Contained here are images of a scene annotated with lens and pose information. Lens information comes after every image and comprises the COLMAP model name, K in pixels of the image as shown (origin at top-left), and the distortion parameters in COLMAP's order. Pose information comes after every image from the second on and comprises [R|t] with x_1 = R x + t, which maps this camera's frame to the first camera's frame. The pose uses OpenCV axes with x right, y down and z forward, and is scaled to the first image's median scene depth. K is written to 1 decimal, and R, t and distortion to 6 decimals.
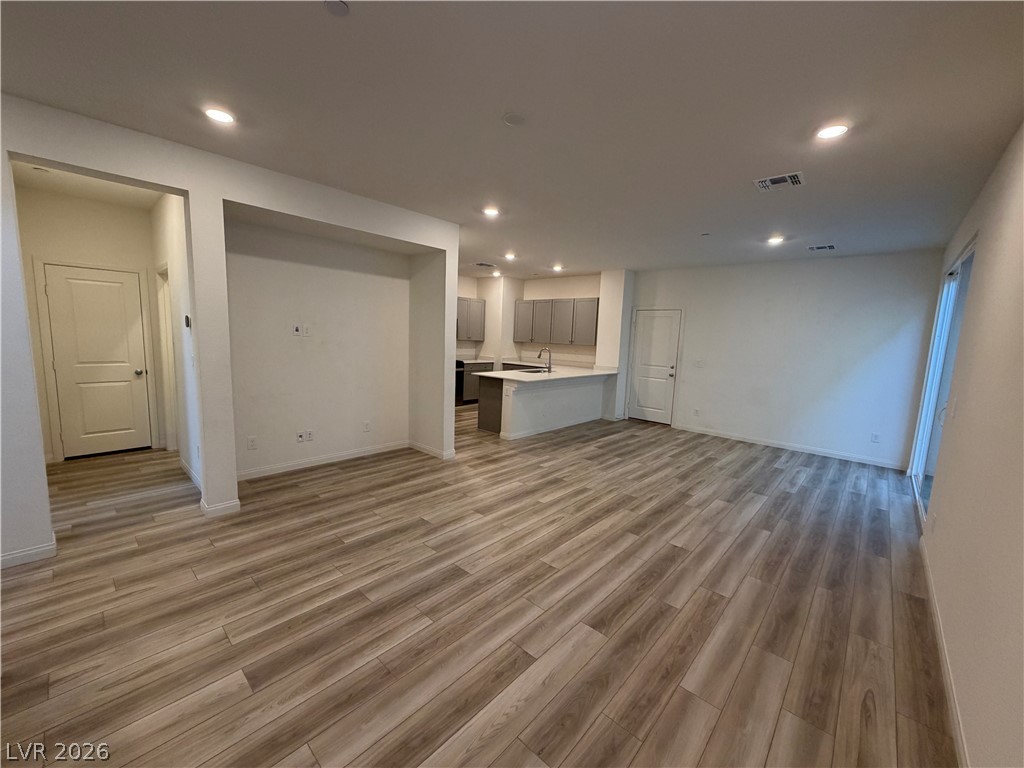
lens RADIAL K [[410.7, 0, 507.0], [0, 410.7, 386.6], [0, 0, 1]] dist [0.007733, -0.000118]
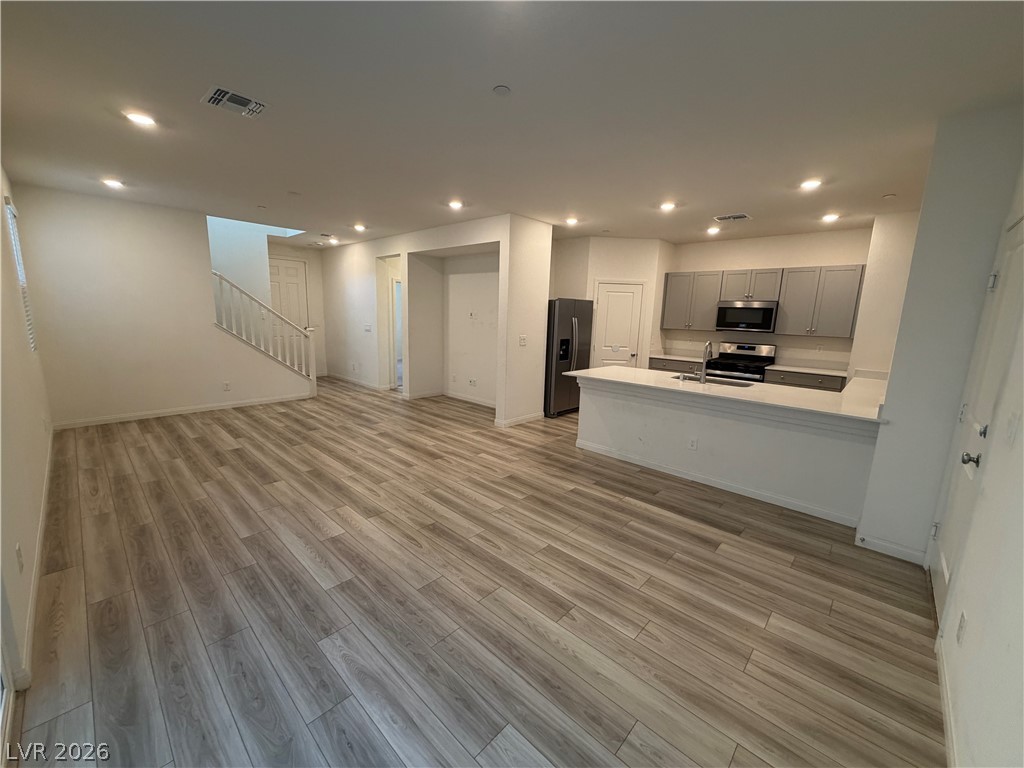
lens RADIAL K [[410.7, 0, 506.1], [0, 410.7, 384.9], [0, 0, 1]] dist [0.007733, -0.000118]
pose [[-0.023294, 0.131227, -0.991079, 1.247722], [-0.157081, 0.978554, 0.133261, -0.116226], [0.987311, 0.158784, -0.002181, 1.316731]]
